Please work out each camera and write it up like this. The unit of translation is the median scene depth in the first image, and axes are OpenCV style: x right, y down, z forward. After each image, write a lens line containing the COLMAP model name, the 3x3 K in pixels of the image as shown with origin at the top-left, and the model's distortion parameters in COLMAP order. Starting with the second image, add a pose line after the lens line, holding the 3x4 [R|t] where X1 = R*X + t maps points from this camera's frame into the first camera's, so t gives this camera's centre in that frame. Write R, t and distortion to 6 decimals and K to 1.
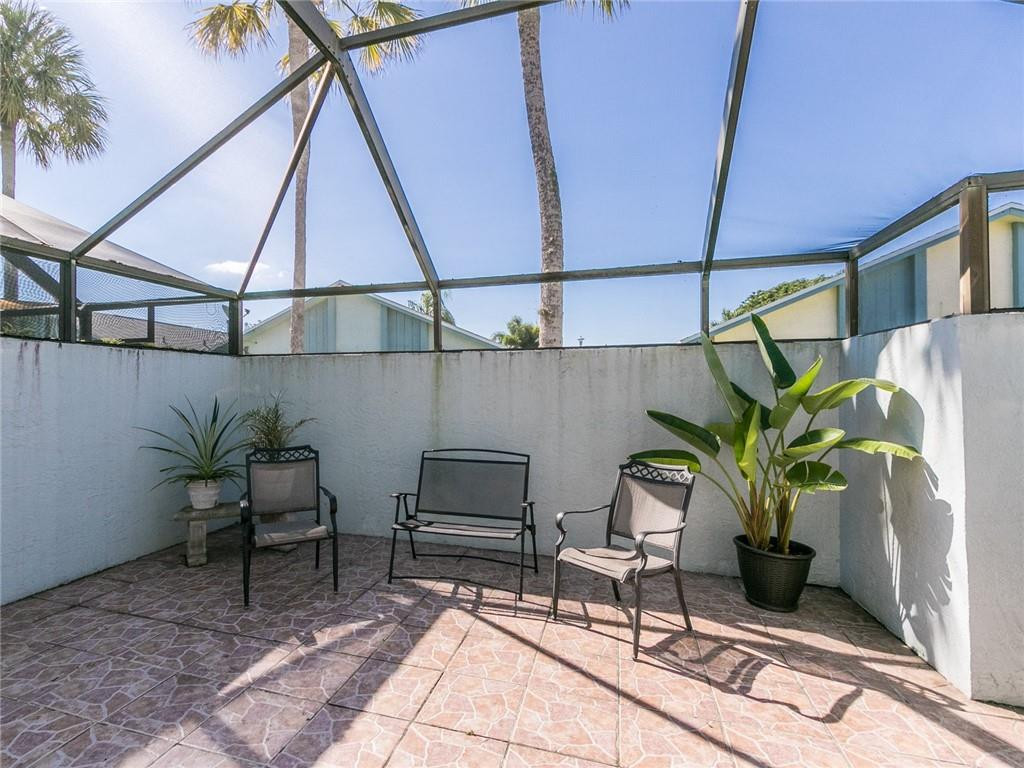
lens RADIAL K [[494.7, 0, 512.0], [0, 494.7, 384.0], [0, 0, 1]] dist [0.001612, -0.000115]
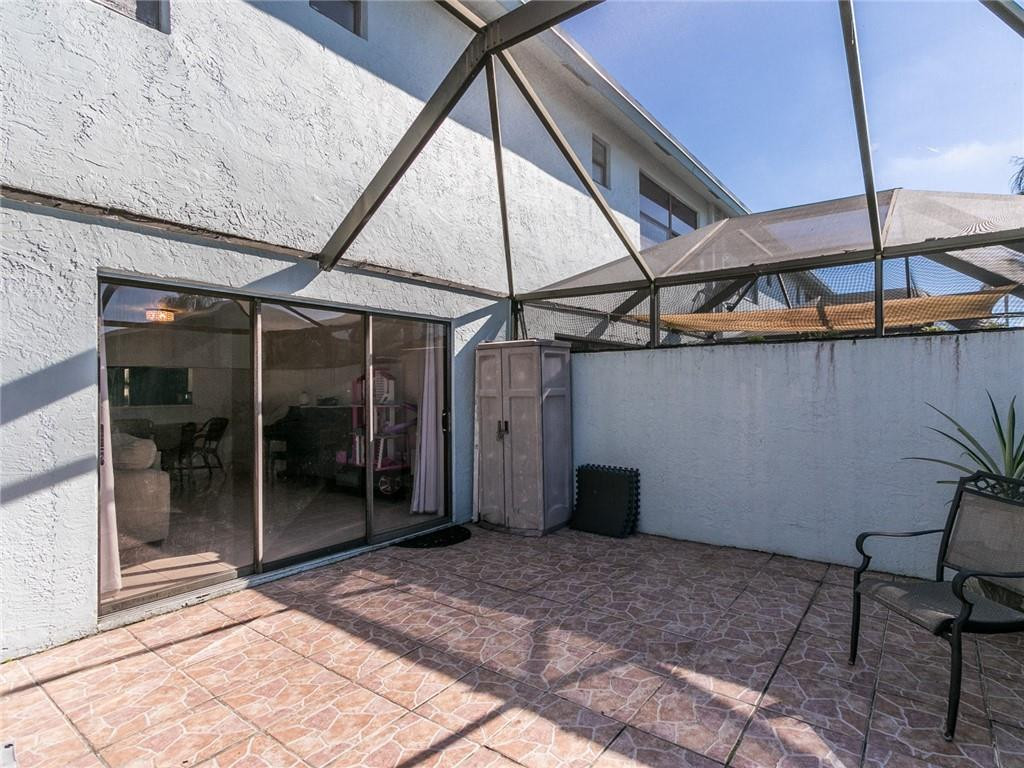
lens RADIAL K [[494.7, 0, 512.0], [0, 494.7, 384.0], [0, 0, 1]] dist [0.001612, -0.000115]
pose [[-0.387026, 0.000549, -0.922068, 0.419268], [0.021036, 0.999745, -0.008235, 0.005940], [0.921829, -0.022584, -0.386939, 0.866069]]
